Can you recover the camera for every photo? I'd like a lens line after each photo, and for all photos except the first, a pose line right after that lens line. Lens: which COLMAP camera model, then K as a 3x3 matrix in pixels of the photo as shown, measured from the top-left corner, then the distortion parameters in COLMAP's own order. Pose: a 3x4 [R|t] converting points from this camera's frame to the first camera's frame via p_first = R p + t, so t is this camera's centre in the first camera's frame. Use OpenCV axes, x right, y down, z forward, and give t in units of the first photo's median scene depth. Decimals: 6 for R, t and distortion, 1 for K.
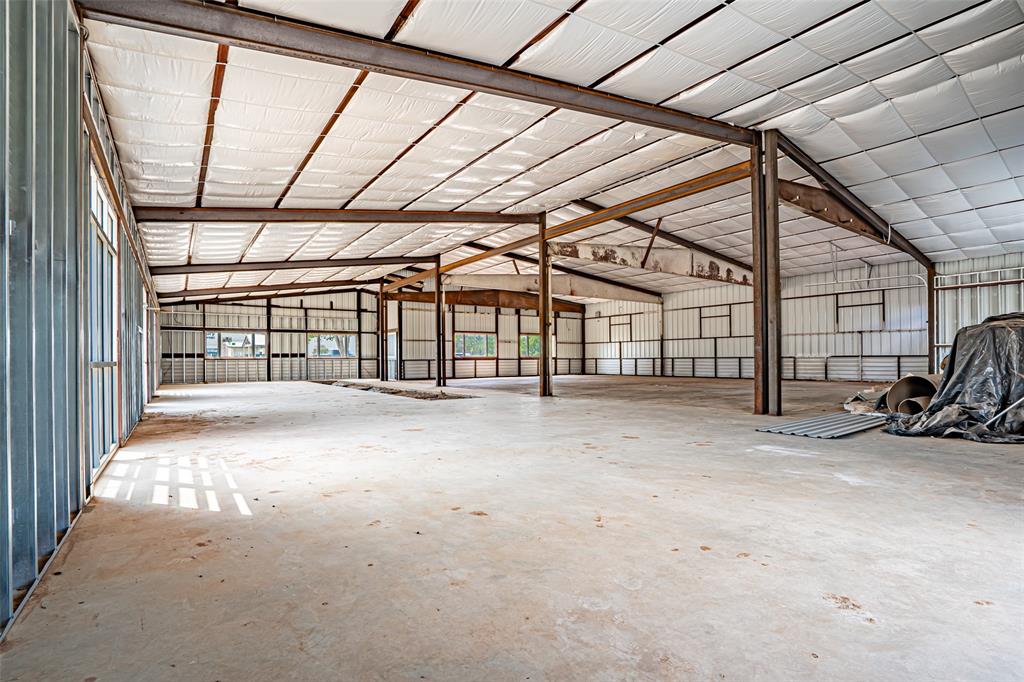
lens RADIAL K [[484.3, 0, 518.8], [0, 484.3, 345.1], [0, 0, 1]] dist [-0.095356, 0.042264]
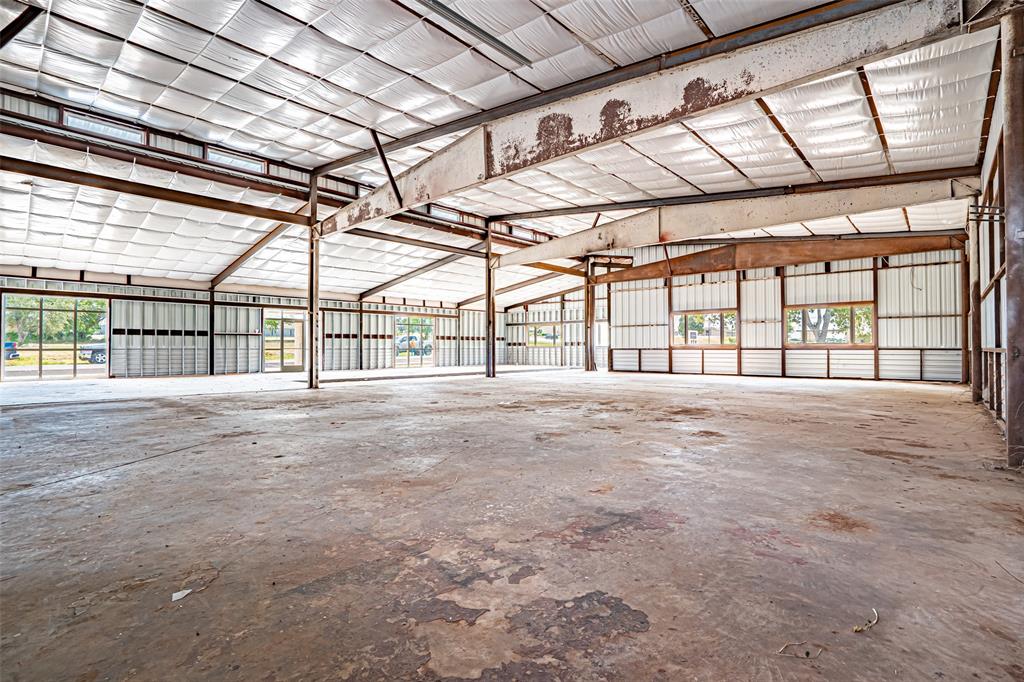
lens RADIAL K [[484.3, 0, 518.8], [0, 484.3, 345.1], [0, 0, 1]] dist [-0.095356, 0.042264]
pose [[0.219145, -0.002603, -0.975689, 0.574608], [0.021645, 0.999763, 0.002194, 0.017458], [0.975452, -0.021600, 0.219150, 0.624149]]
